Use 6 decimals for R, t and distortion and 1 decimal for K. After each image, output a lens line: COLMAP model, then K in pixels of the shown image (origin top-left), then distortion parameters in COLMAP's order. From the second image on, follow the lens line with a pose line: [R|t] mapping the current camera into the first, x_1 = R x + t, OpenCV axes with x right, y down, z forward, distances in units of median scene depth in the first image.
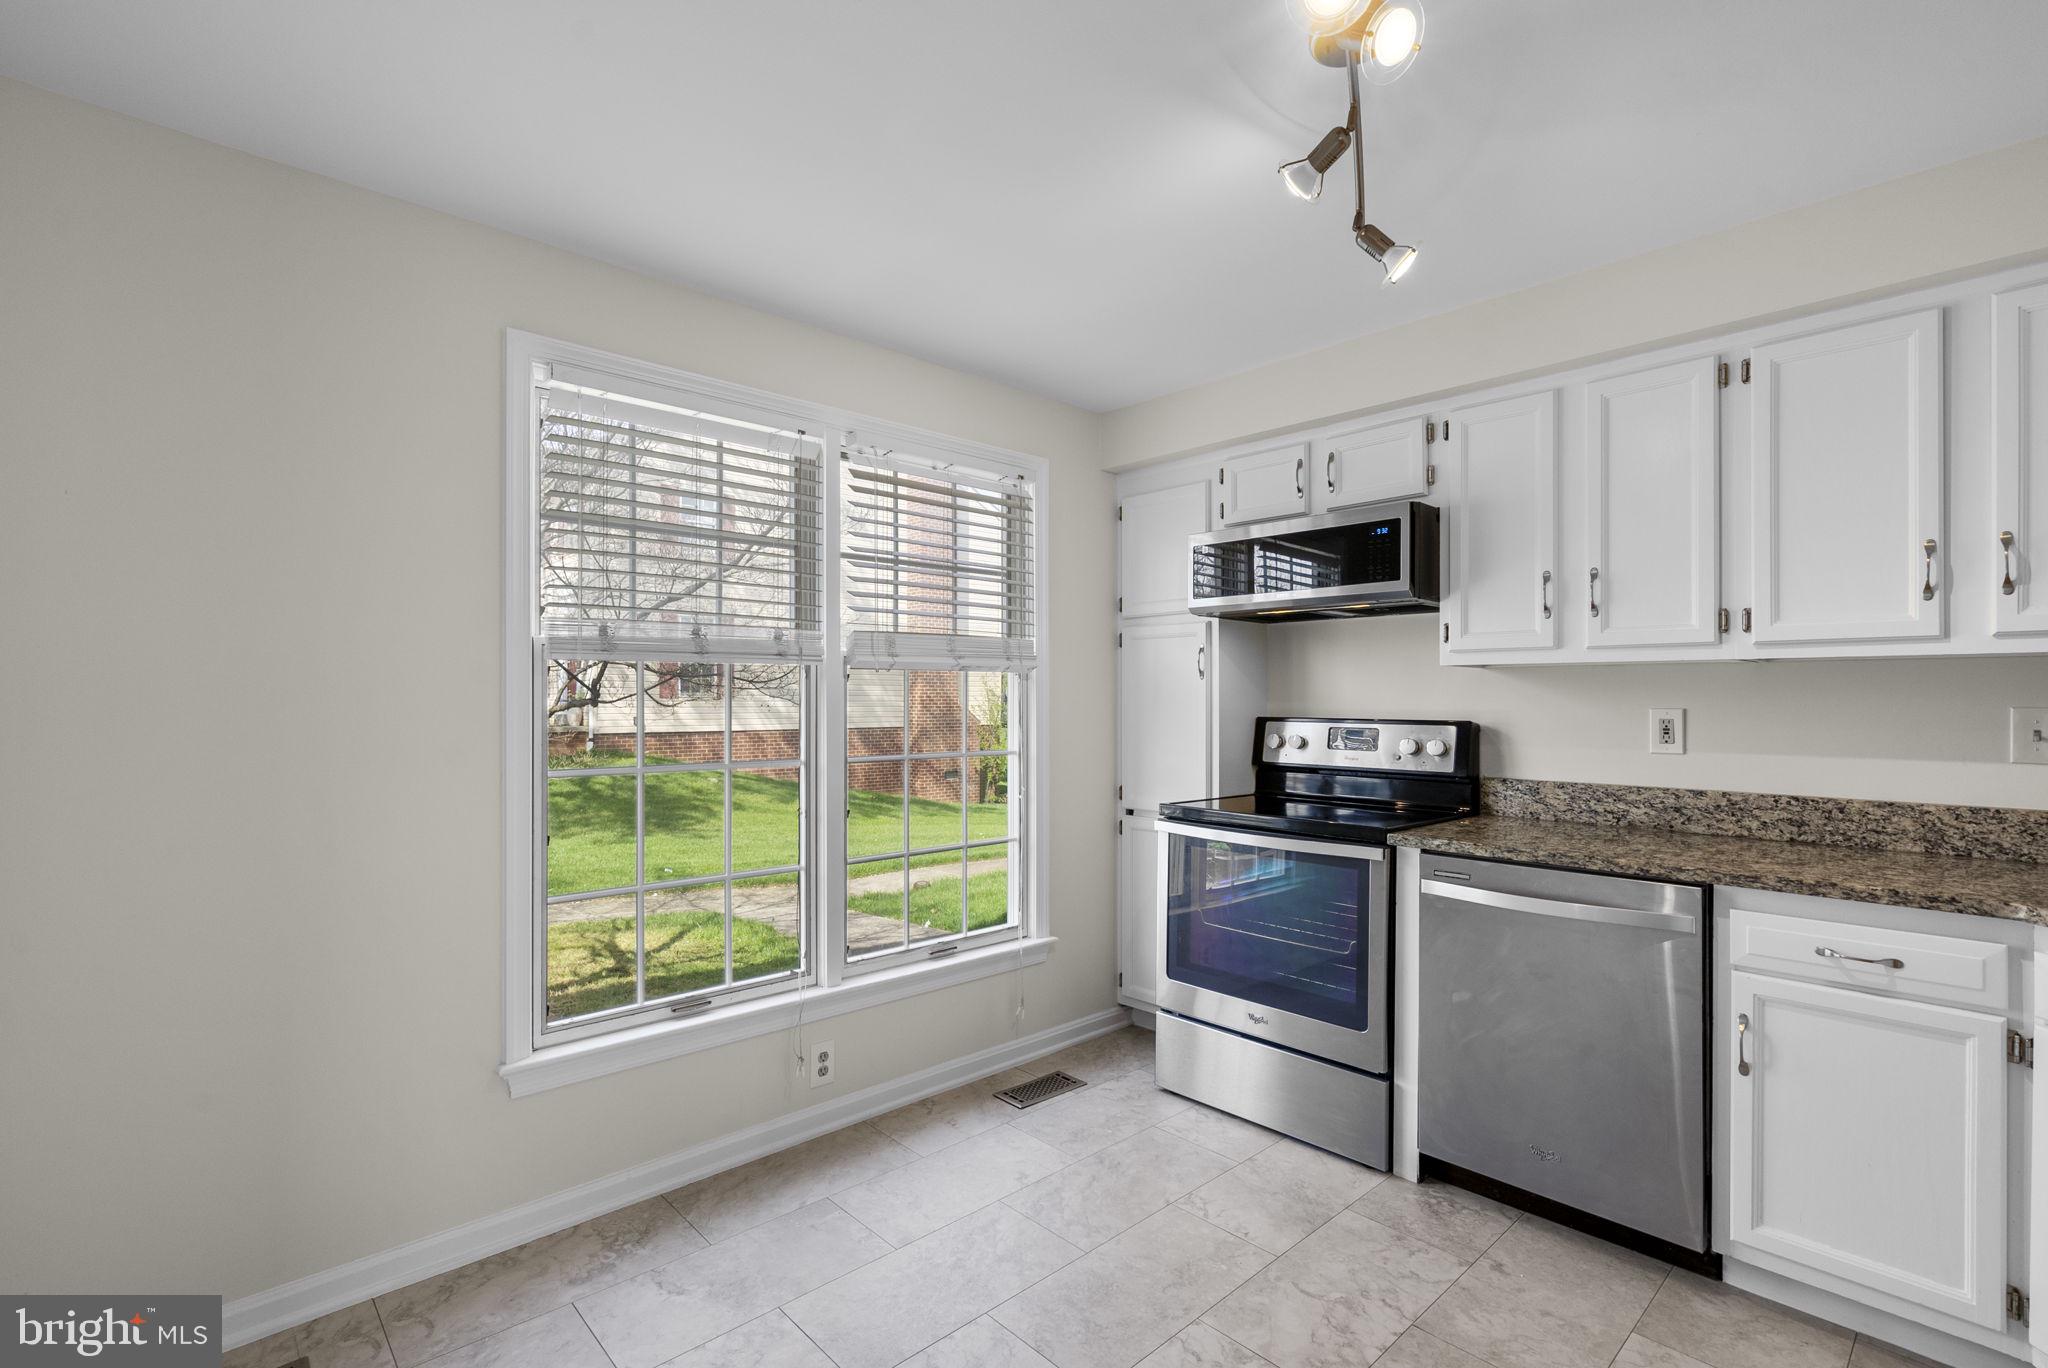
lens RADIAL K [[930.4, 0, 1017.7], [0, 930.4, 687.3], [0, 0, 1]] dist [-0.000145, -0.000133]
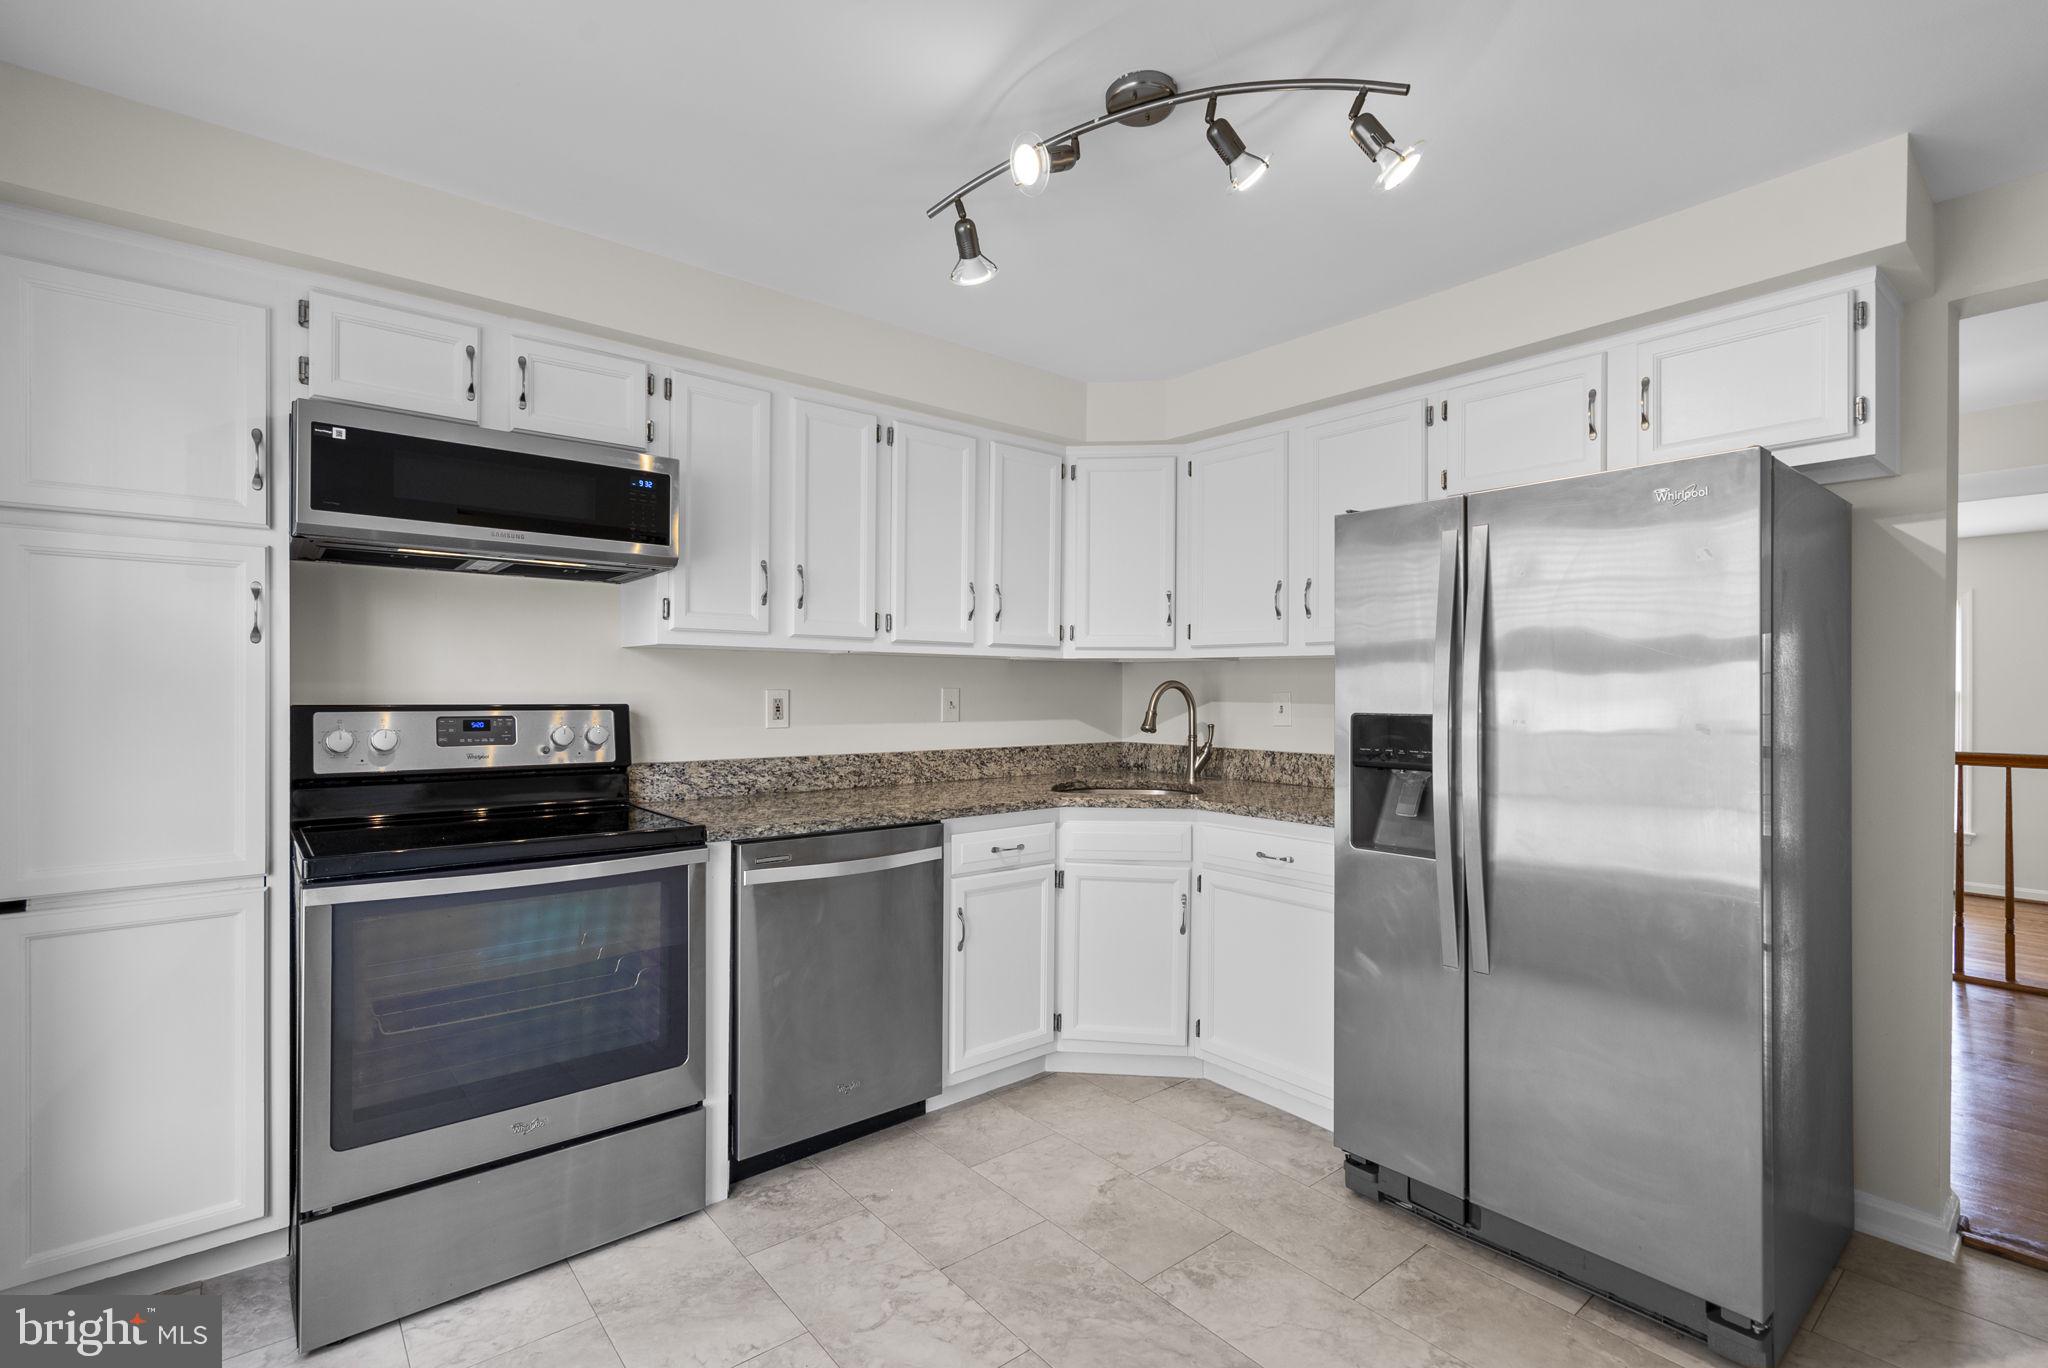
lens RADIAL K [[930.4, 0, 1017.7], [0, 930.4, 687.3], [0, 0, 1]] dist [-0.000145, -0.000133]
pose [[0.065462, -0.001748, 0.997854, -0.487622], [-0.018823, 0.999818, 0.002986, 0.011143], [-0.997678, -0.018978, 0.065417, 0.661568]]
